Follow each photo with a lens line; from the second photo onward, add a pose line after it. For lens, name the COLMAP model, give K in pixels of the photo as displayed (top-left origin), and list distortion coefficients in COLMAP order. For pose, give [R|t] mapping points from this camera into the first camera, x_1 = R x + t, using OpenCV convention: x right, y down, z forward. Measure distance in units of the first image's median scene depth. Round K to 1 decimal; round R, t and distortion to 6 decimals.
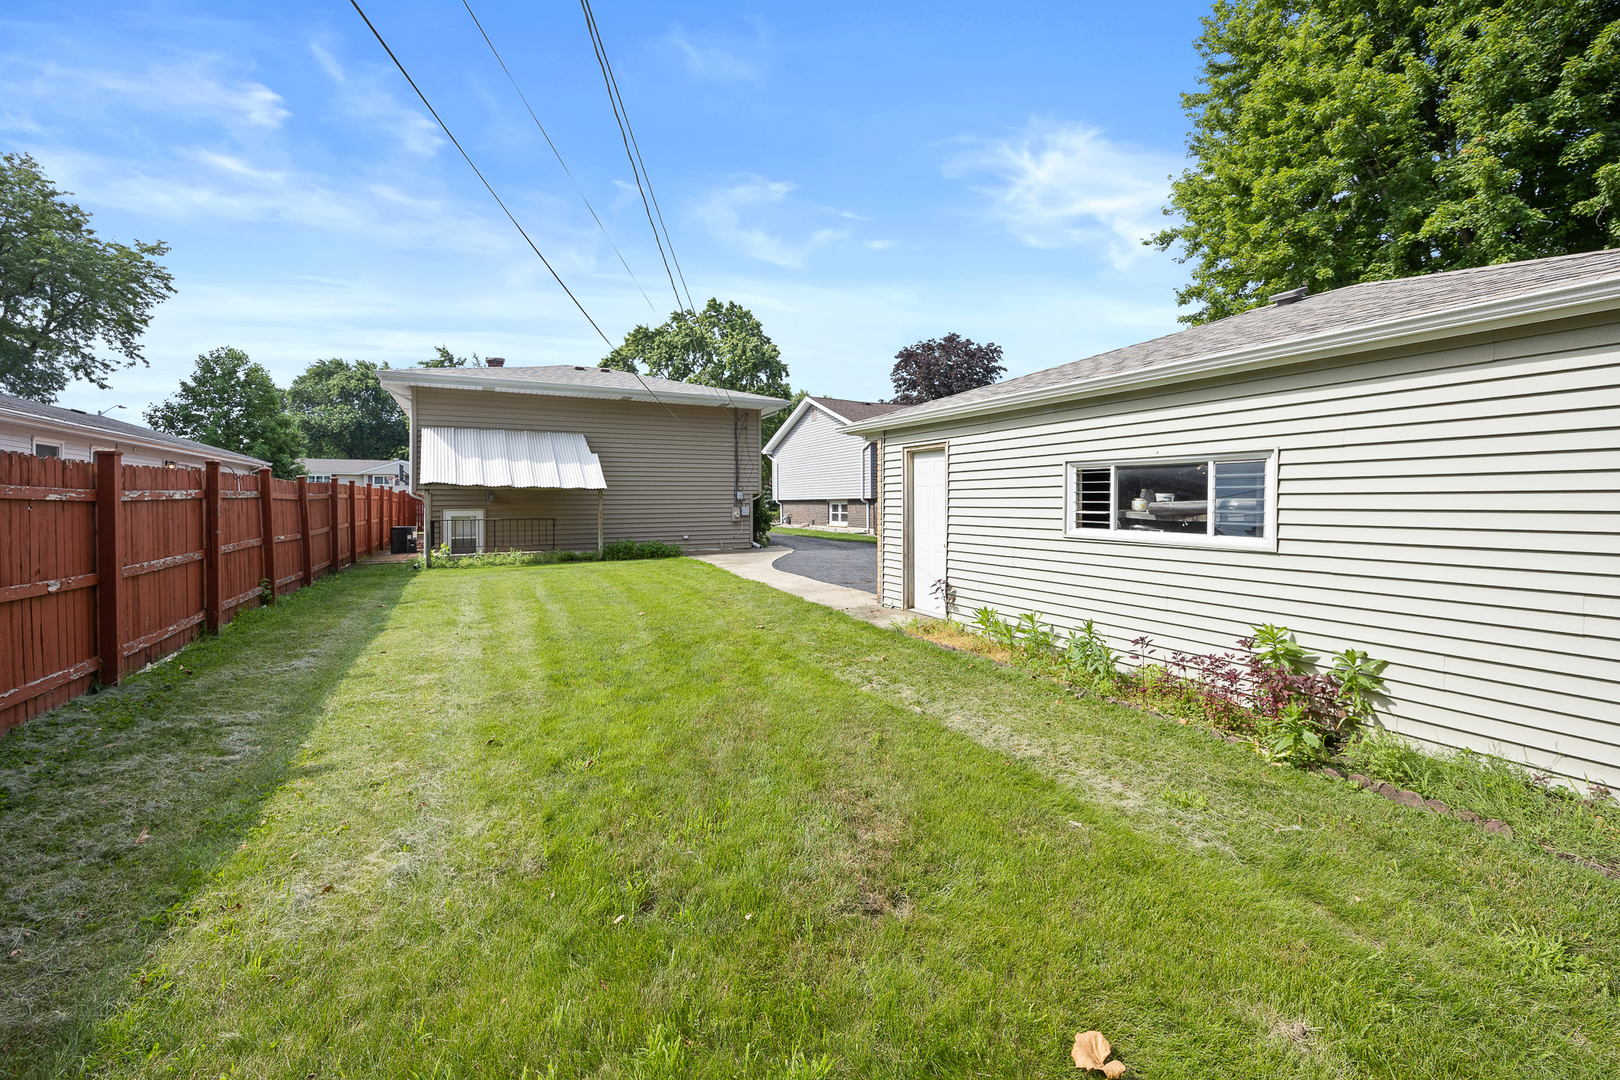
lens RADIAL K [[614.3, 0, 813.9], [0, 614.3, 519.4], [0, 0, 1]] dist [0.004533, -0.000139]
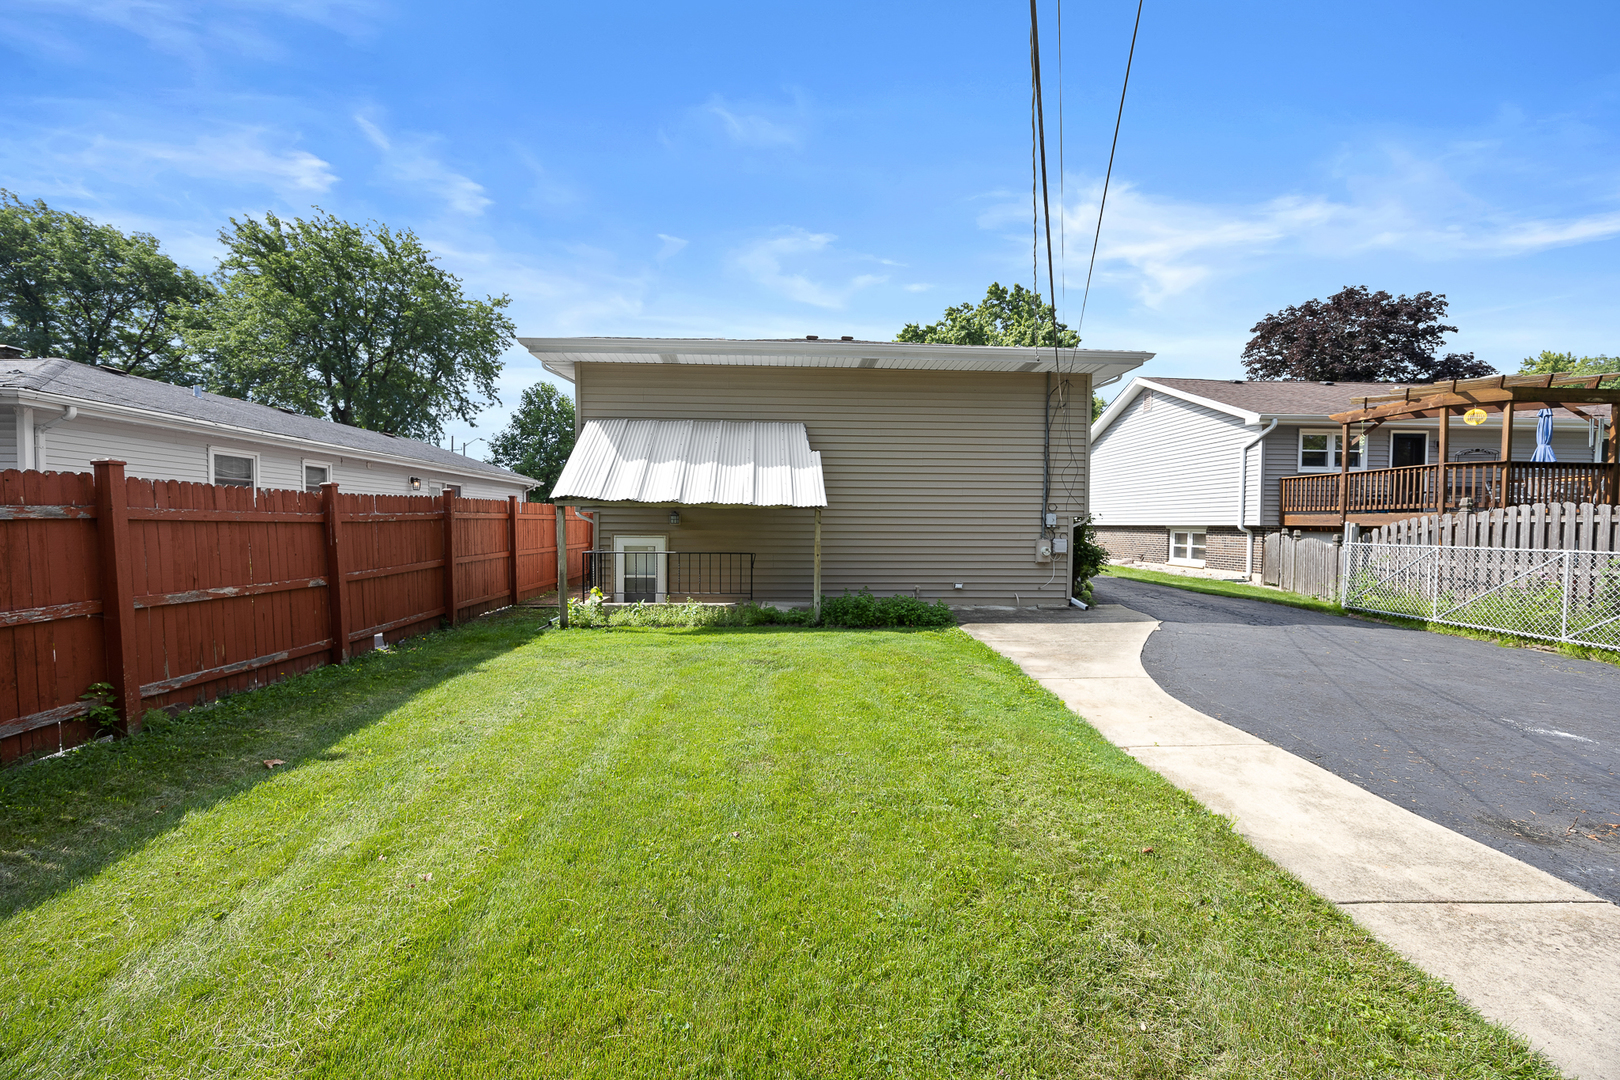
lens RADIAL K [[614.3, 0, 813.9], [0, 614.3, 519.4], [0, 0, 1]] dist [0.004533, -0.000139]
pose [[0.906673, 0.008261, -0.421754, -0.046626], [-0.023713, 0.999225, -0.031405, -0.008961], [0.421168, 0.038475, 0.906166, 0.216941]]
